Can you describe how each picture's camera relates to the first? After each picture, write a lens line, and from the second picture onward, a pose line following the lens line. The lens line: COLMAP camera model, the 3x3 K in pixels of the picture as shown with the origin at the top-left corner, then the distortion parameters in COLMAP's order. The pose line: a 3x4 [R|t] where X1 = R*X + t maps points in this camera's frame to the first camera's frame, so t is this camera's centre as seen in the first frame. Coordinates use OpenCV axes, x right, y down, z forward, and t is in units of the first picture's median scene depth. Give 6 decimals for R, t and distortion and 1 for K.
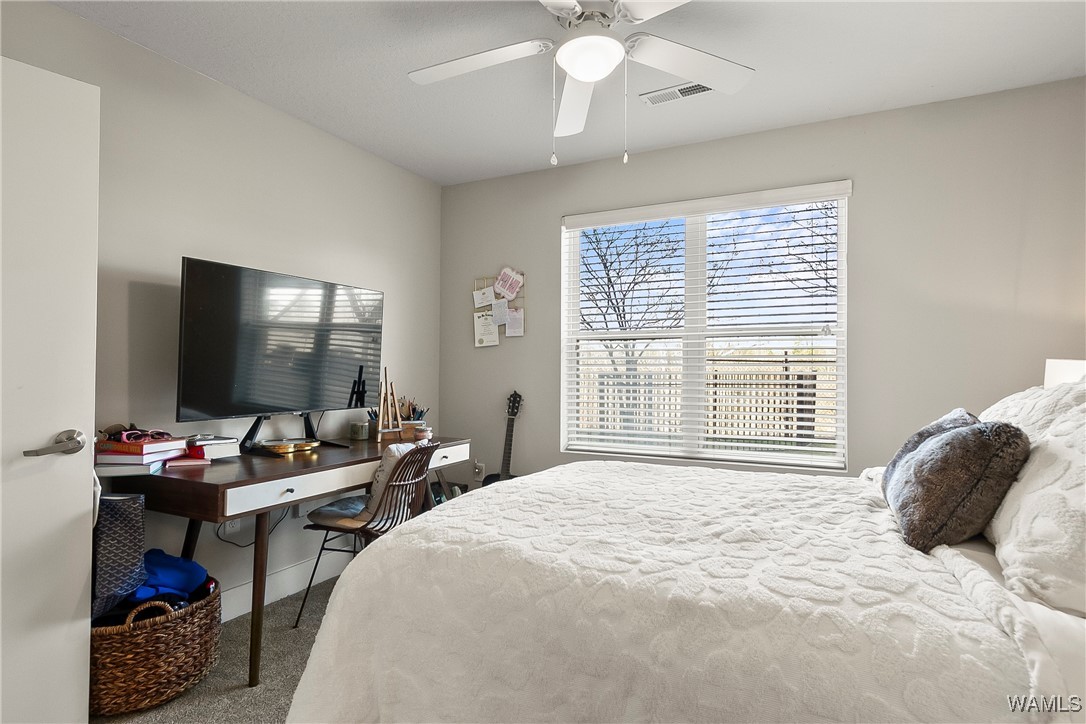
lens RADIAL K [[578.0, 0, 547.9], [0, 578.0, 371.5], [0, 0, 1]] dist [0.008405, -0.004343]
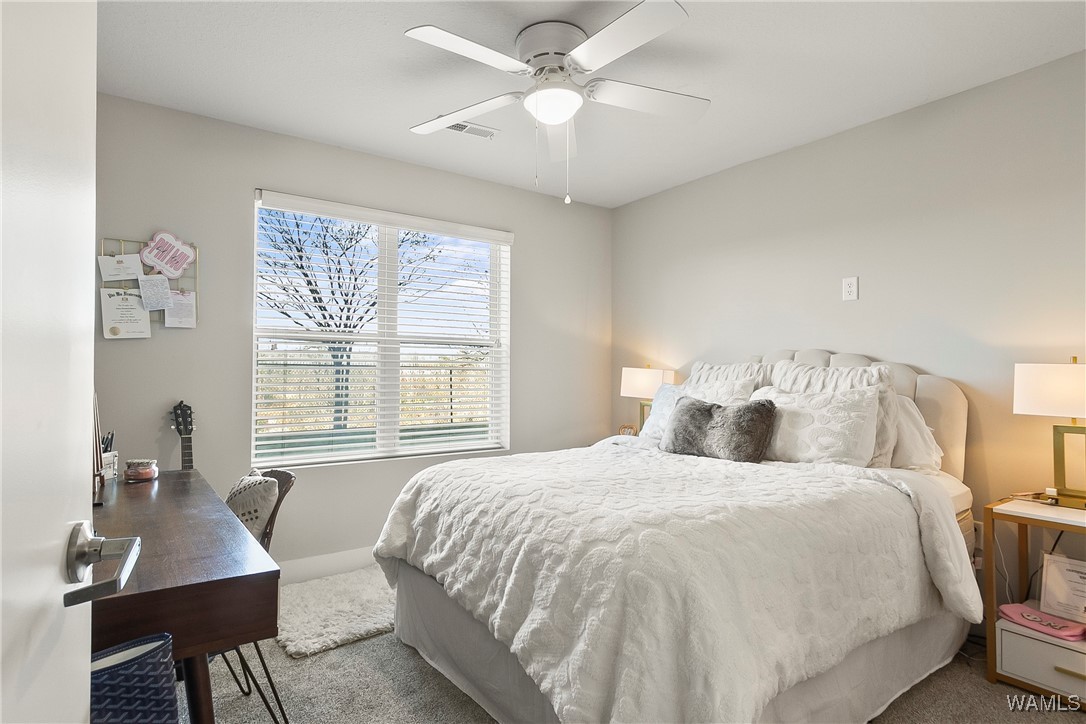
lens RADIAL K [[578.0, 0, 521.8], [0, 578.0, 368.1], [0, 0, 1]] dist [0.008405, -0.004343]
pose [[0.475929, 0.008265, 0.879445, -0.500074], [0.001335, 0.999948, -0.010120, -0.001007], [-0.879483, 0.005991, 0.475893, 0.258201]]
